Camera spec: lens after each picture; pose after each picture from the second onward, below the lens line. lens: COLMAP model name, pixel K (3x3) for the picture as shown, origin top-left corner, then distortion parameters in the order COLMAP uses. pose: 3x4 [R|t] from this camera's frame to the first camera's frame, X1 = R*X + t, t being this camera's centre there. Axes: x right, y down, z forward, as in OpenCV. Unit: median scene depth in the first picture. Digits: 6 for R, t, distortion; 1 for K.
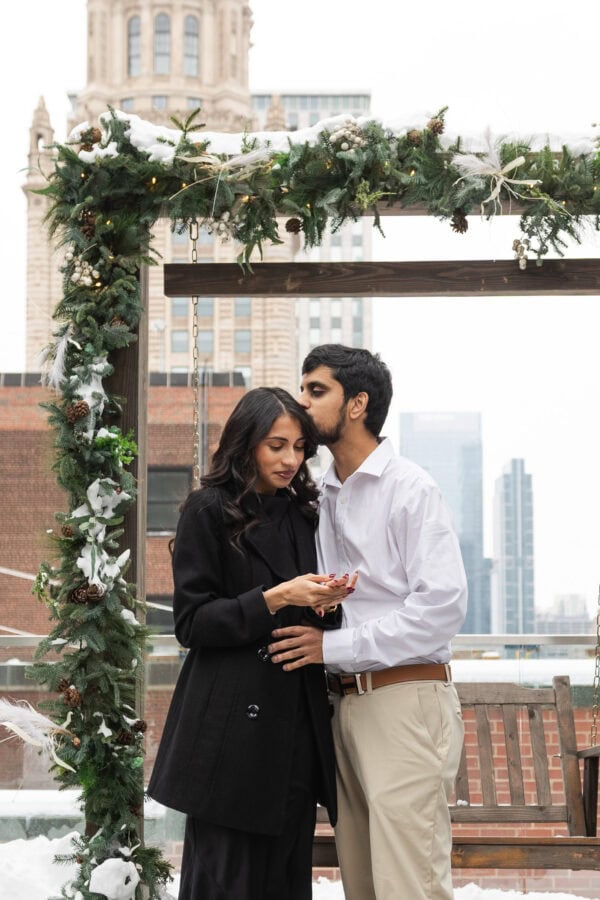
lens RADIAL K [[1355.1, 0, 314.4], [0, 1355.1, 545.5], [0, 0, 1]] dist [0.018189, 0.023513]
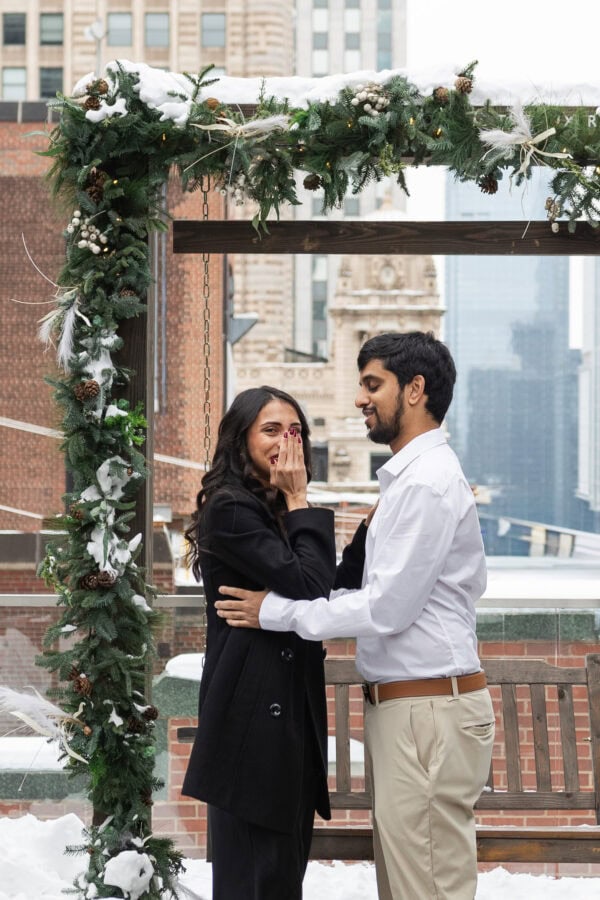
lens RADIAL K [[2016.4, 0, 344.4], [0, 2016.4, 464.5], [0, 0, 1]] dist [0.018818, -0.133032]
pose [[0.999887, 0.006100, 0.013770, -0.011489], [-0.007023, 0.997659, 0.068028, -0.140711], [-0.013323, -0.068117, 0.997588, -0.417815]]
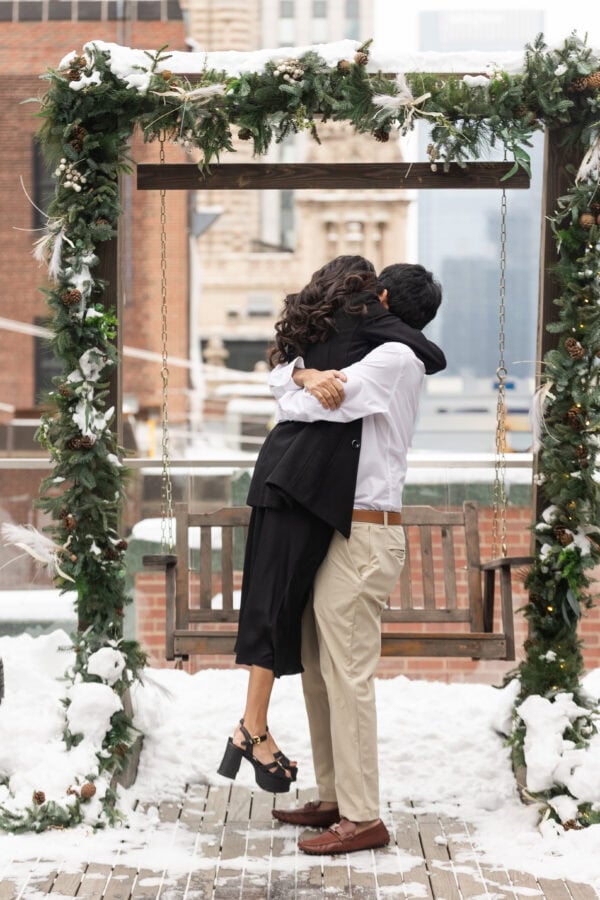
lens RADIAL K [[2074.9, 0, 256.1], [0, 2074.9, 404.4], [0, 0, 1]] dist [-0.021213, 0.239938]
pose [[0.999895, 0.001624, -0.014433, 0.022510], [-0.000308, 0.995875, 0.090734, -0.169008], [0.014520, -0.090720, 0.995771, -0.886678]]
